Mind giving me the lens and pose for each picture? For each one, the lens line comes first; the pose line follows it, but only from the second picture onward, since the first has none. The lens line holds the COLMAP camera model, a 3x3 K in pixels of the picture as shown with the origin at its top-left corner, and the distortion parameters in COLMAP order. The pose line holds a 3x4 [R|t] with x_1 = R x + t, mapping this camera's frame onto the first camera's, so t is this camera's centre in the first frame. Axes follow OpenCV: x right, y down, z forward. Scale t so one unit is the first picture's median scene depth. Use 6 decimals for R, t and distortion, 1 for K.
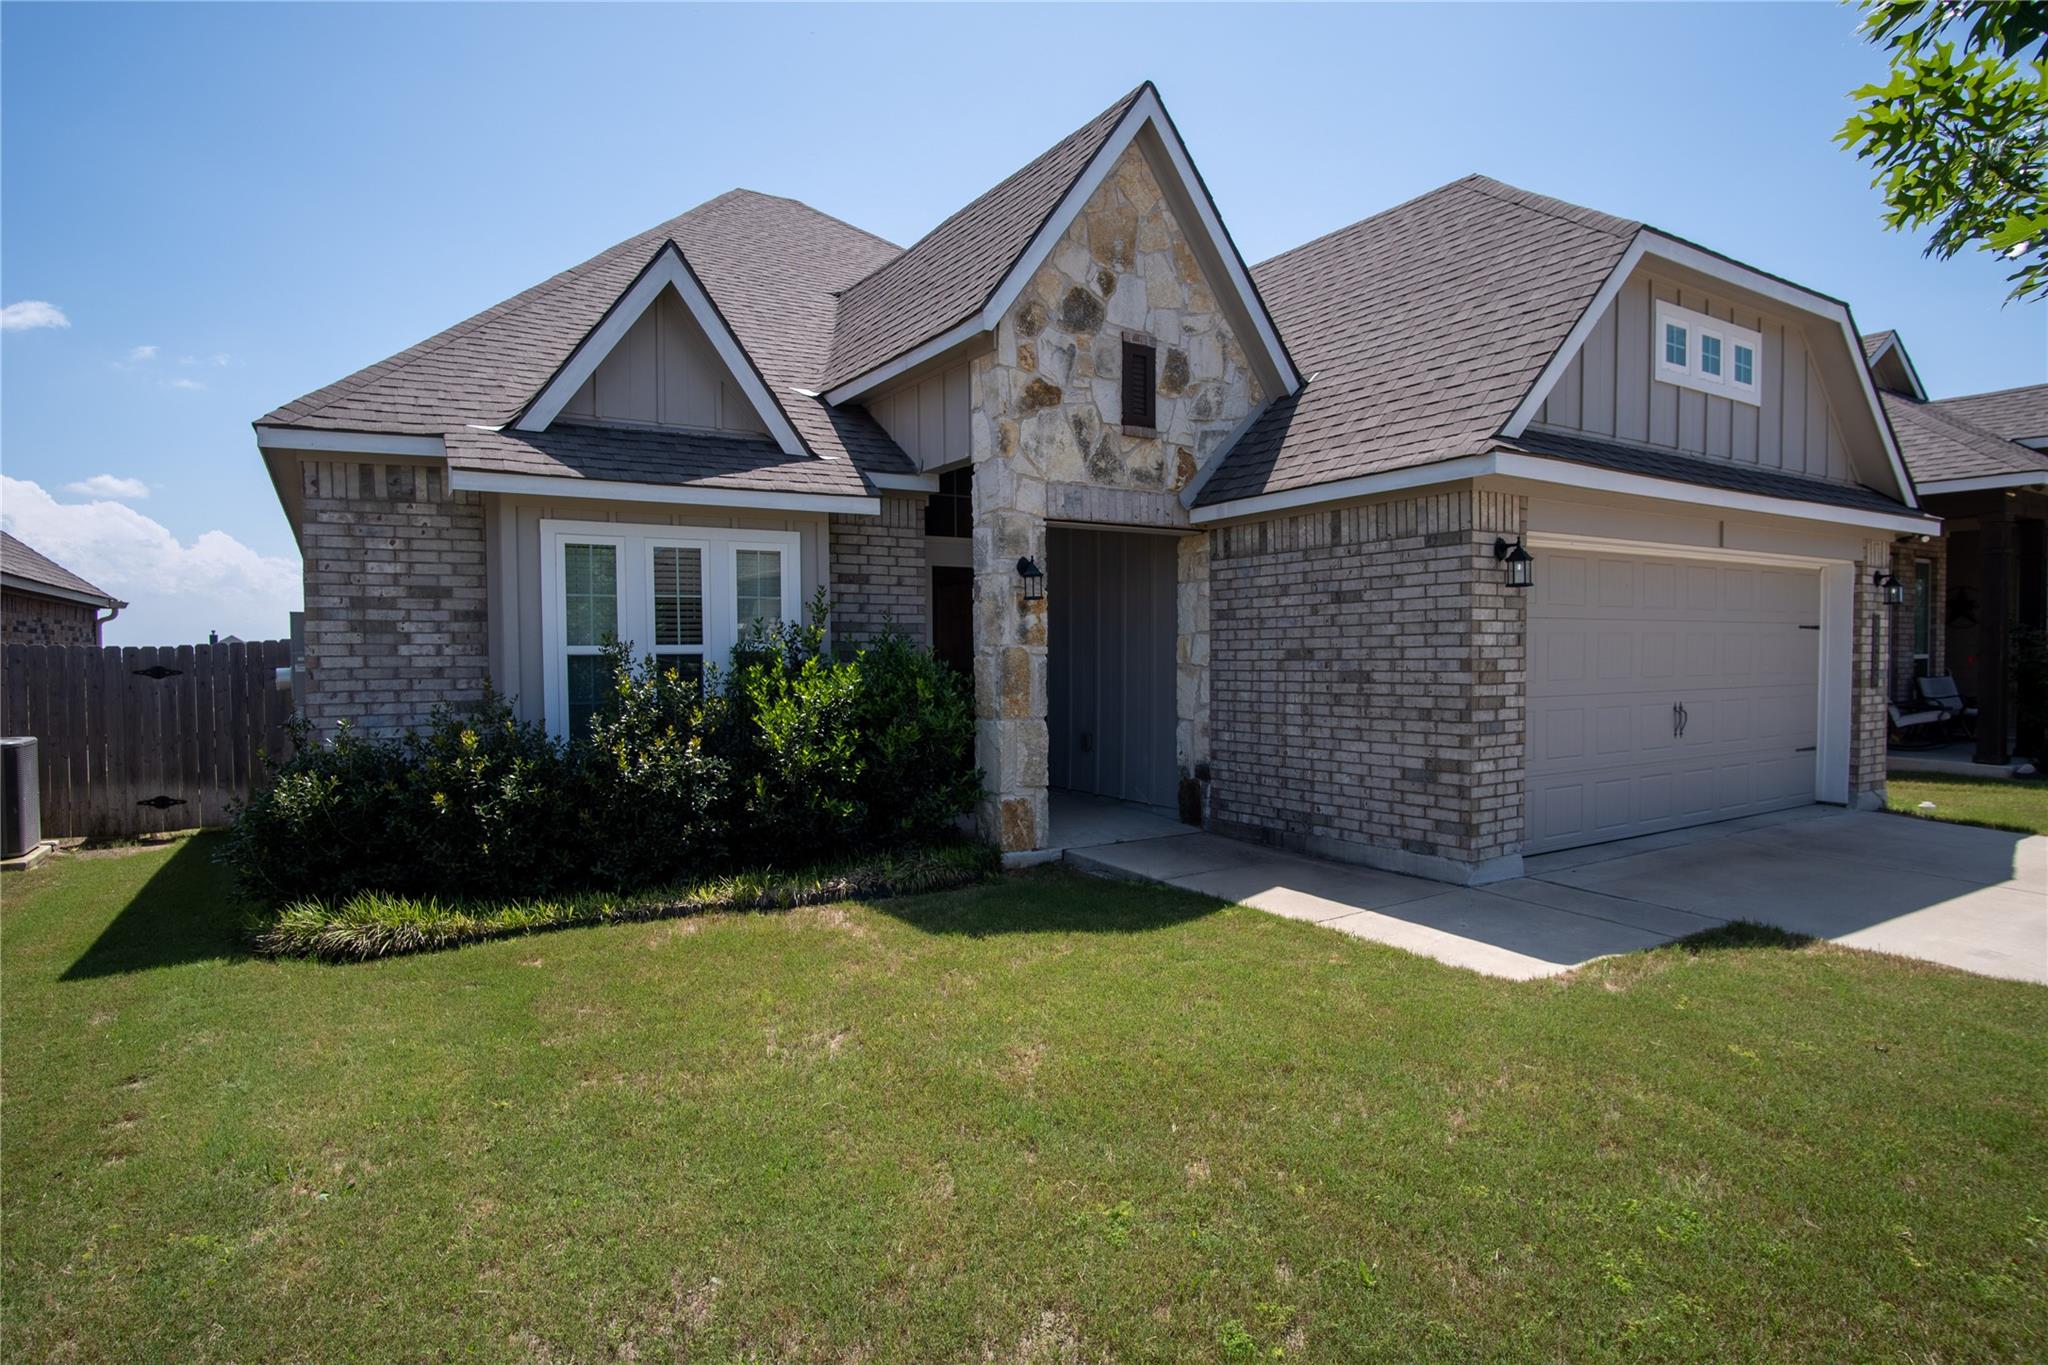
lens RADIAL K [[1096.6, 0, 1014.8], [0, 1096.6, 683.1], [0, 0, 1]] dist [-0.026247, 0.001210]
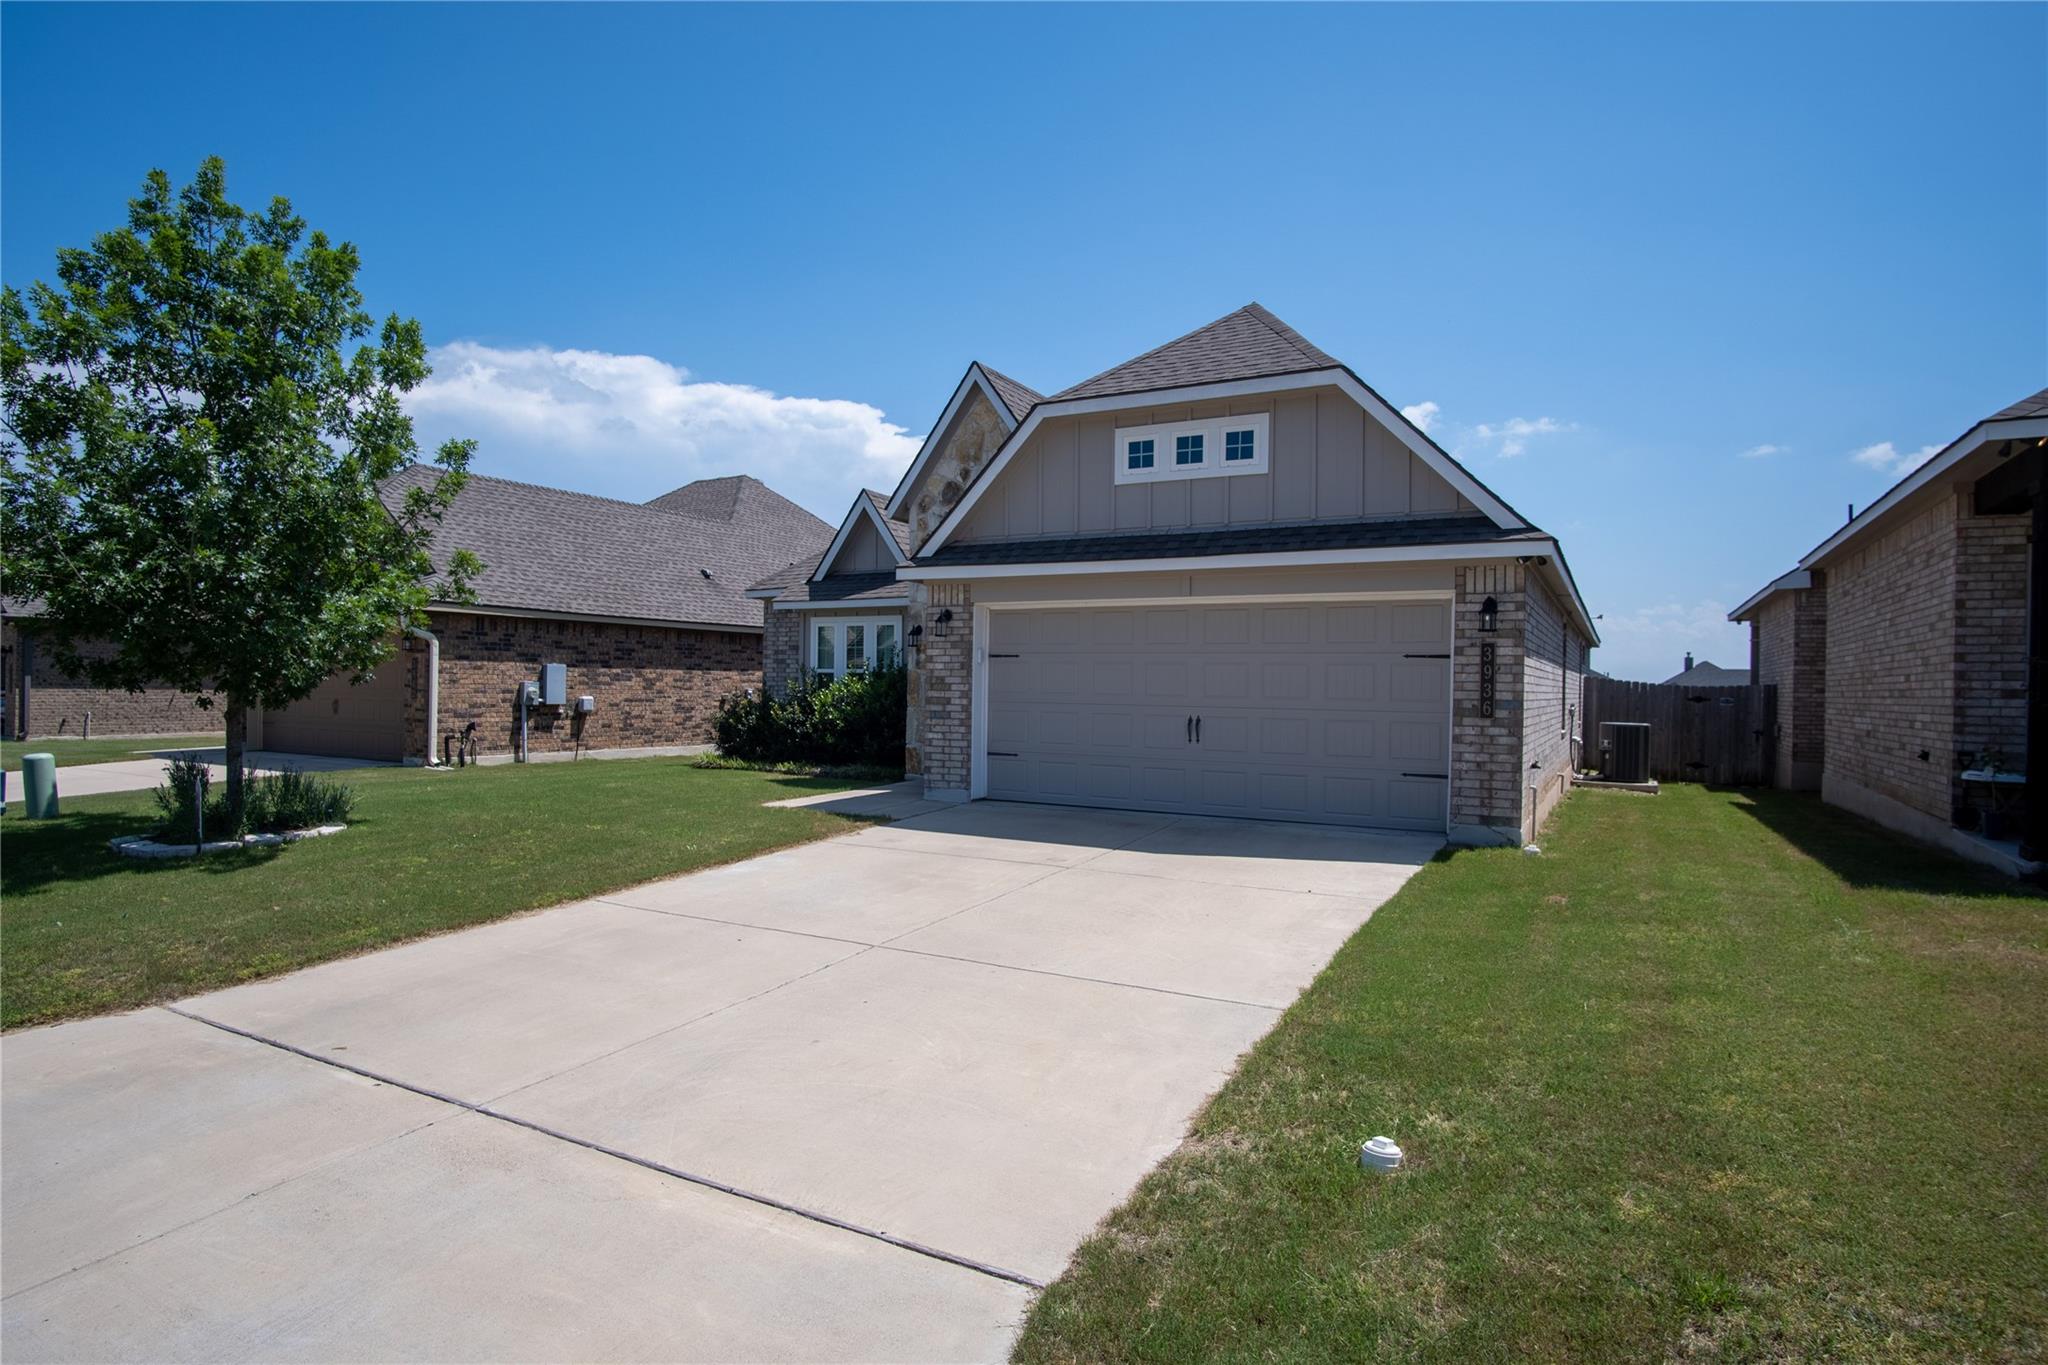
lens RADIAL K [[1096.6, 0, 1014.8], [0, 1096.6, 683.1], [0, 0, 1]] dist [-0.026247, 0.001210]
pose [[0.480383, 0.013449, -0.876956, 1.781546], [-0.044549, 0.998966, -0.009083, -0.000237], [0.875927, 0.043431, 0.480485, 0.201953]]
